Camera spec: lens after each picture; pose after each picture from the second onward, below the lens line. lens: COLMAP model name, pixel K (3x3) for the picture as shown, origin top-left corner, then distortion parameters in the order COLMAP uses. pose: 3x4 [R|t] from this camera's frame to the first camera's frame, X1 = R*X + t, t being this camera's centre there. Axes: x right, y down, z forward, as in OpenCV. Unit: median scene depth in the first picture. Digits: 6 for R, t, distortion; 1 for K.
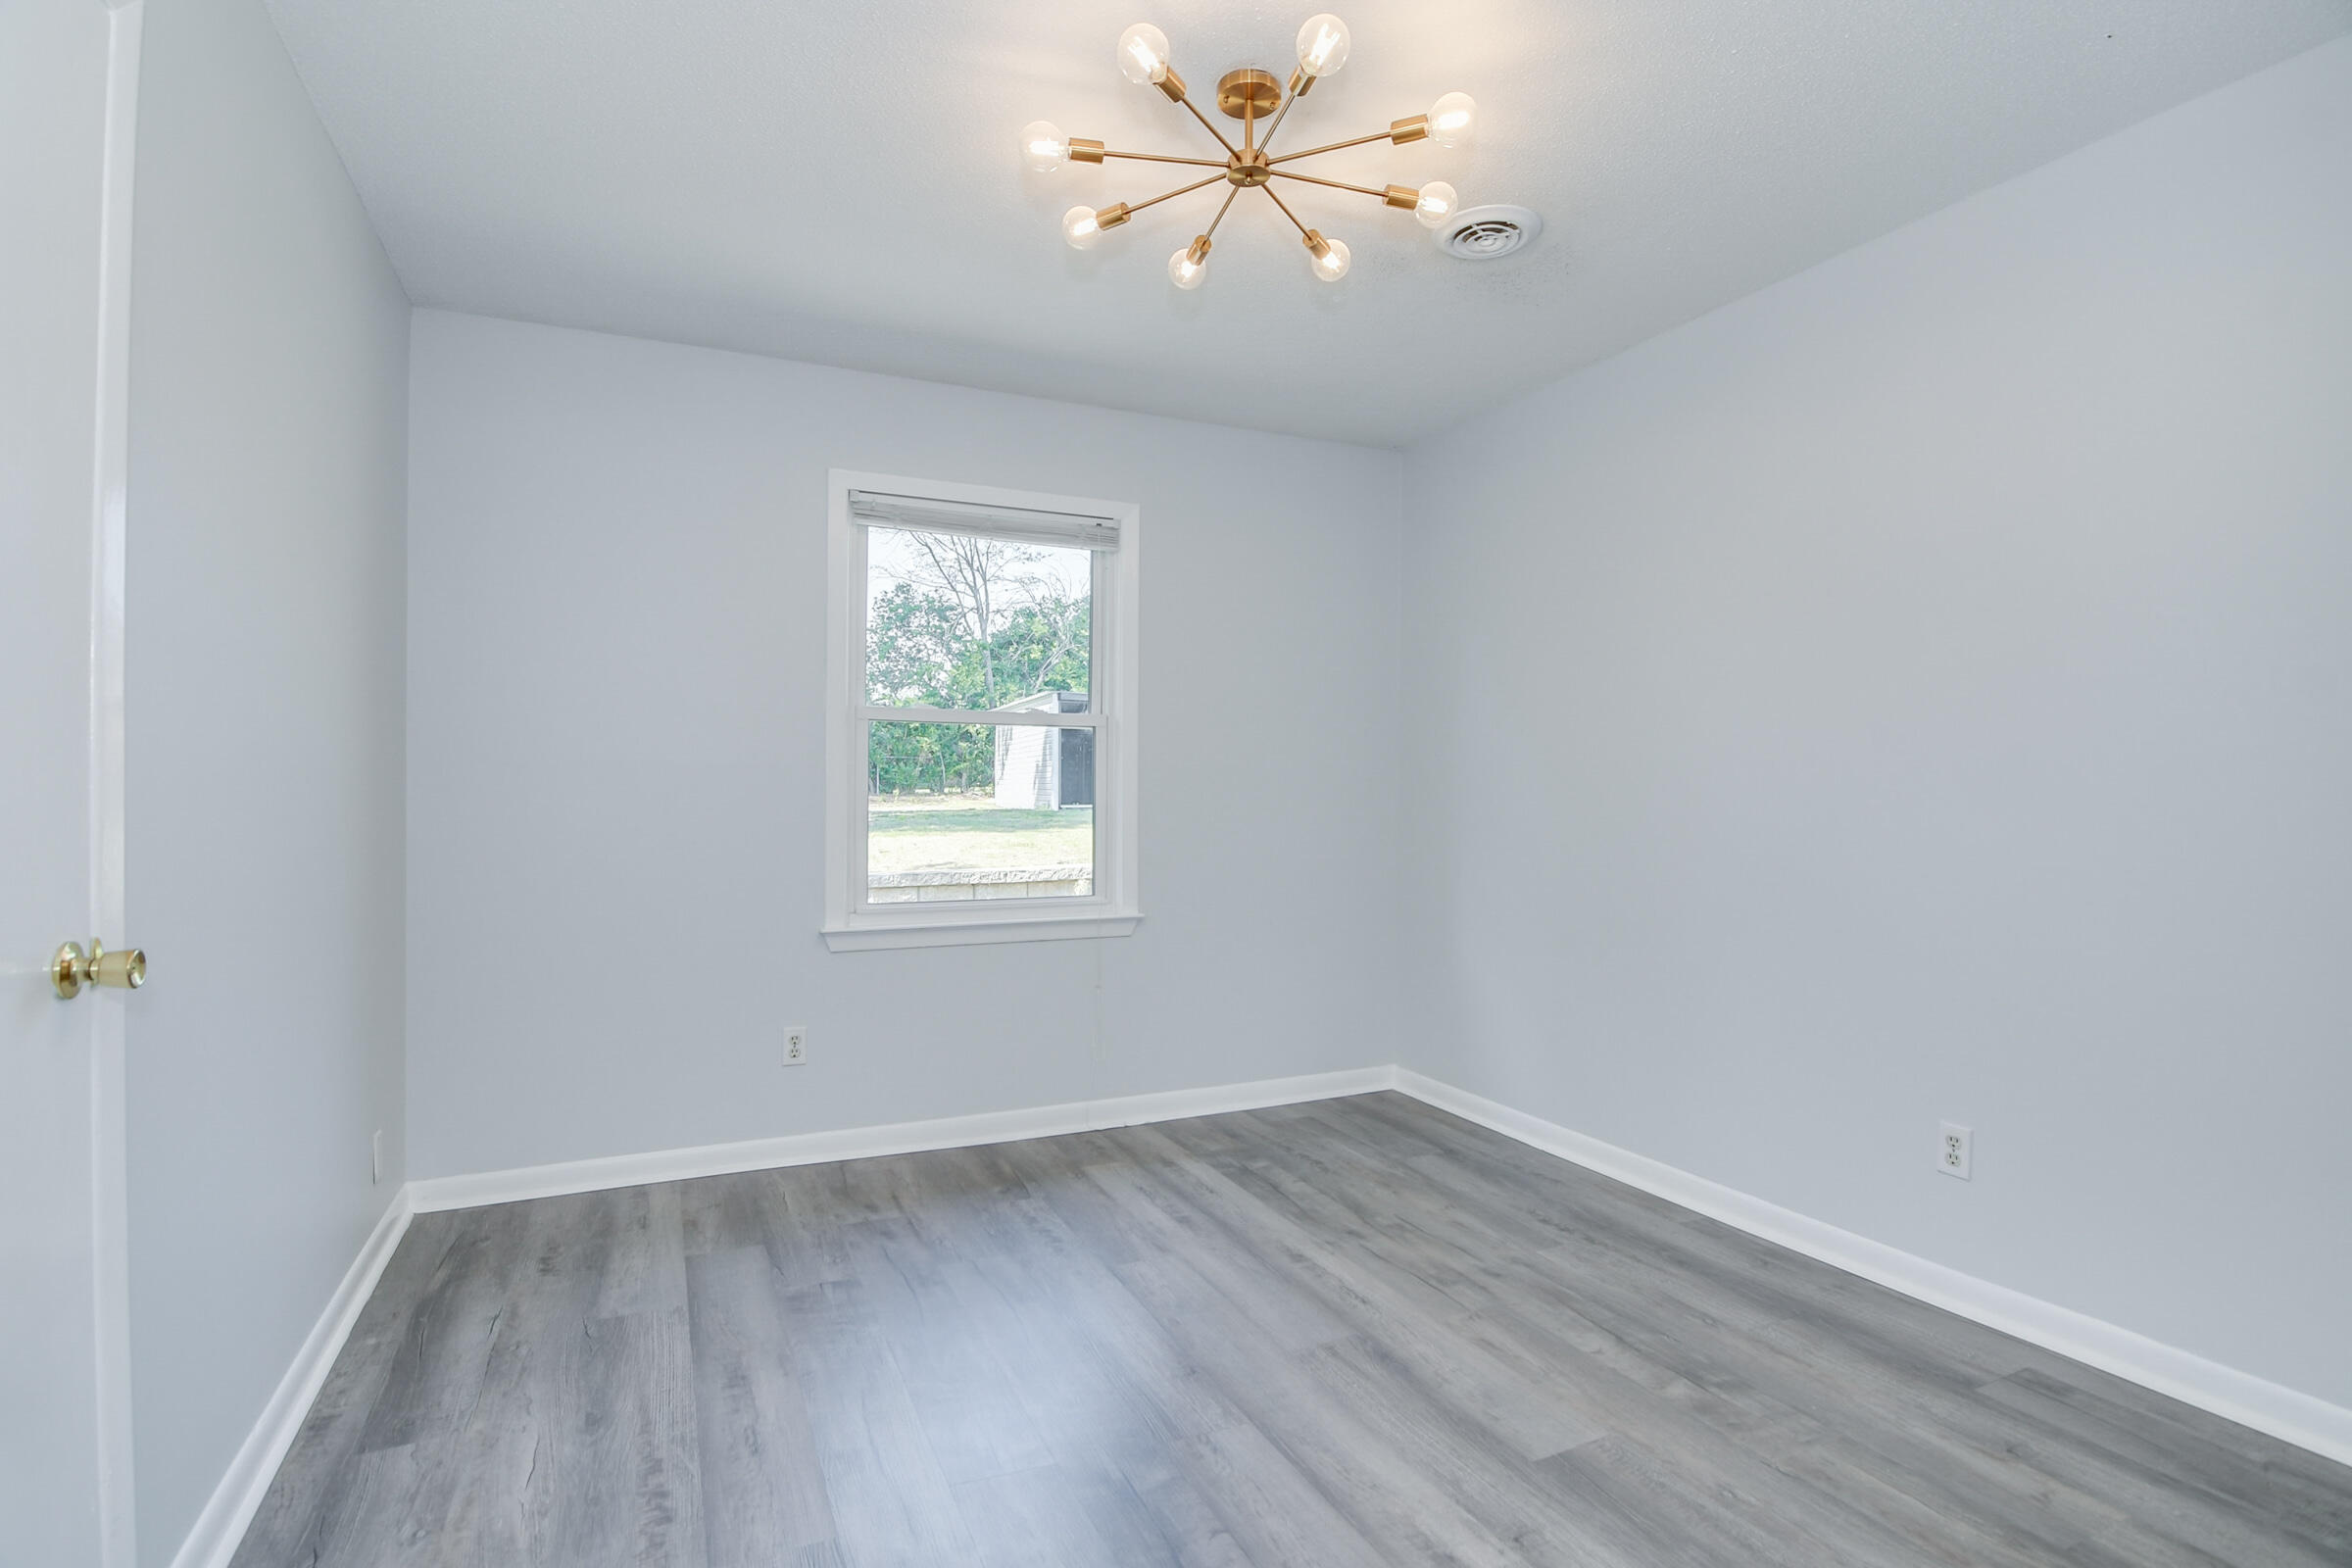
lens RADIAL K [[1159.3, 0, 1160.5], [0, 1159.3, 773.4], [0, 0, 1]] dist [-0.006966, -0.001015]
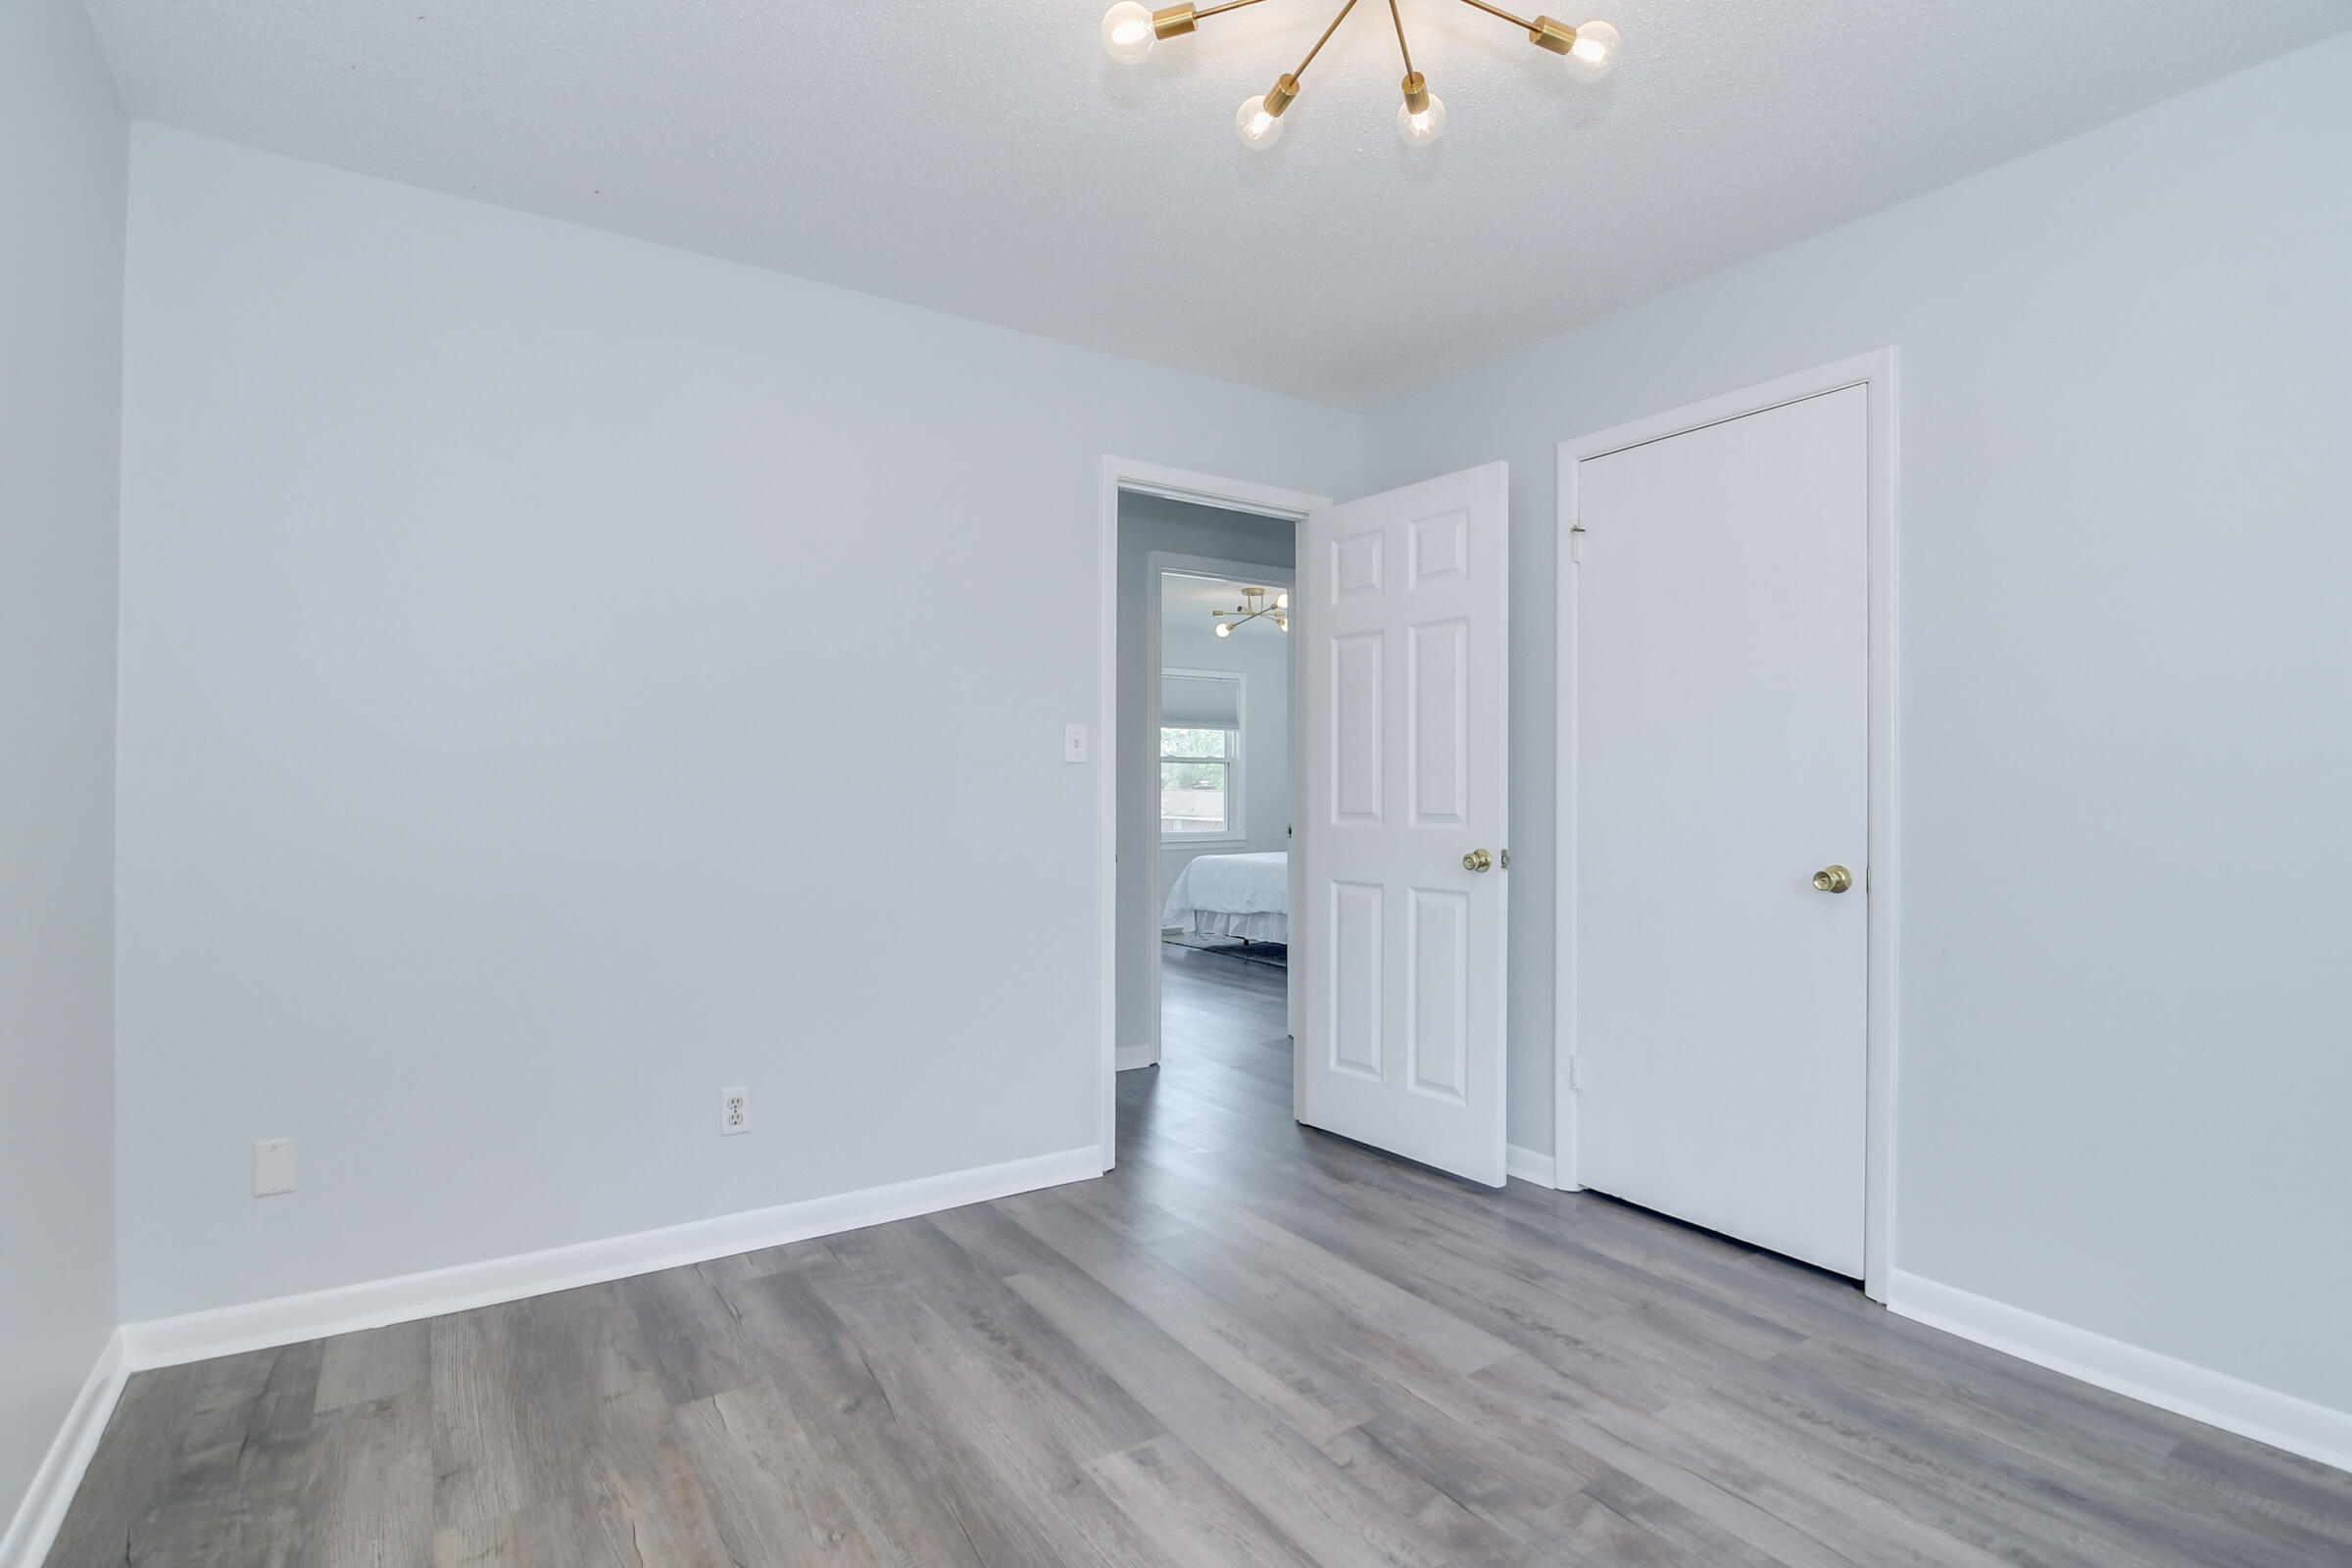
lens RADIAL K [[1159.3, 0, 1156.8], [0, 1159.3, 780.5], [0, 0, 1]] dist [-0.006966, -0.001015]
pose [[-0.990138, -0.007626, -0.139887, 0.376558], [-0.002714, 0.999374, -0.035269, 0.046149], [0.140069, -0.034541, -0.989539, 2.020668]]
